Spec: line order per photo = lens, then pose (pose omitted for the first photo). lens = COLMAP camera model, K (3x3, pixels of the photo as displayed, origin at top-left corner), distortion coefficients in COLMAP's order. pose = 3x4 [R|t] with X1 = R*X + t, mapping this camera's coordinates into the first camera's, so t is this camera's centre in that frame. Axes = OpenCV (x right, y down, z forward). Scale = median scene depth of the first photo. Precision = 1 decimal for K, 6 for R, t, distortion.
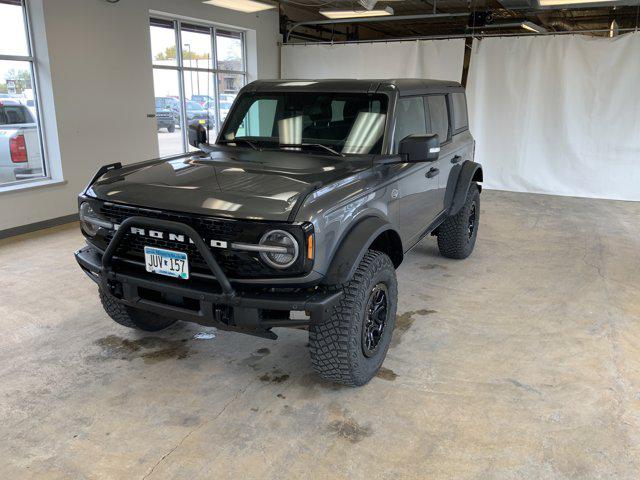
lens RADIAL K [[528.4, 0, 320.2], [0, 528.4, 241.3], [0, 0, 1]] dist [0.065726, -0.131834]
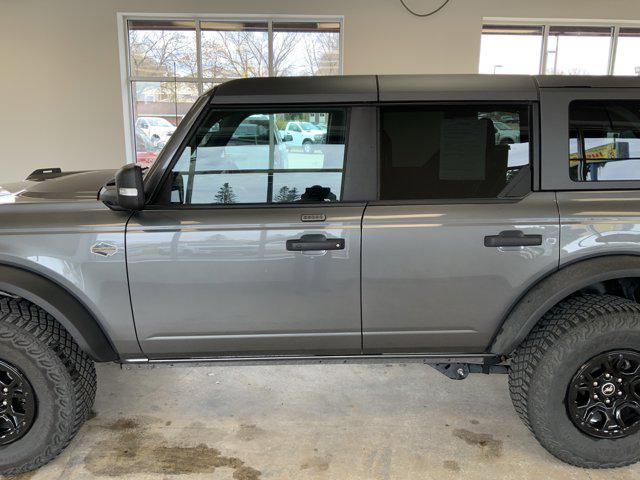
lens RADIAL K [[528.4, 0, 325.2], [0, 528.4, 241.9], [0, 0, 1]] dist [0.065726, -0.131834]
pose [[0.469248, 0.195087, -0.861248, 0.887500], [-0.240939, 0.966572, 0.087670, -0.235744], [0.849562, 0.166369, 0.500566, 0.959905]]
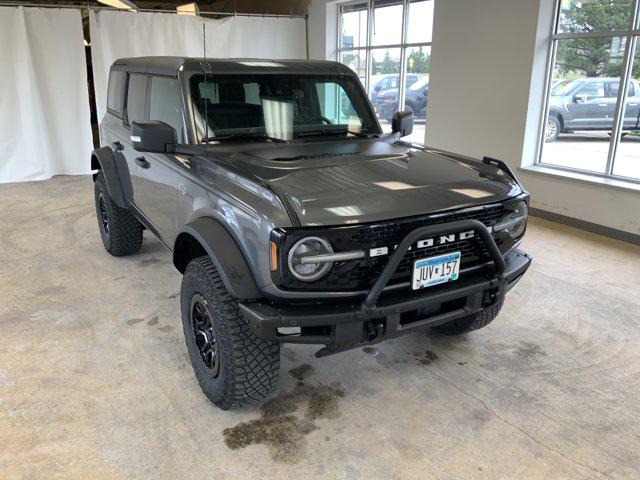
lens RADIAL K [[528.4, 0, 317.3], [0, 528.4, 242.0], [0, 0, 1]] dist [0.065726, -0.131834]
pose [[0.540269, -0.264184, 0.798947, -0.951217], [0.228355, 0.959842, 0.162967, -0.171044], [-0.809916, 0.094398, 0.578900, 0.552830]]
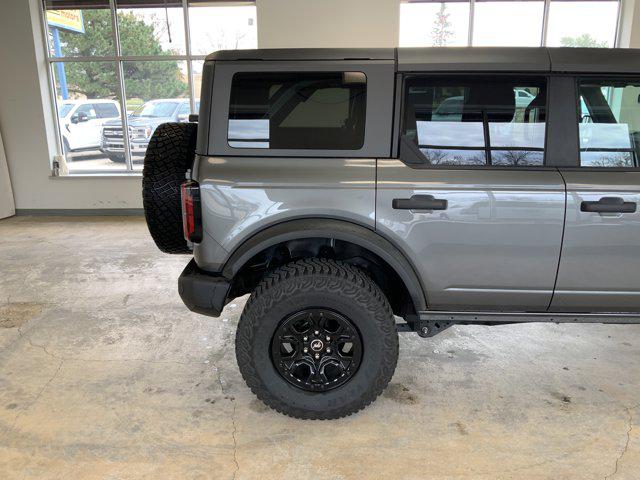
lens RADIAL K [[528.4, 0, 318.1], [0, 528.4, 238.4], [0, 0, 1]] dist [0.065726, -0.131834]
pose [[-0.422515, -0.237689, 0.874634, -0.676734], [0.248944, 0.897453, 0.364149, -0.571103], [-0.871497, 0.371593, -0.320017, 2.136138]]
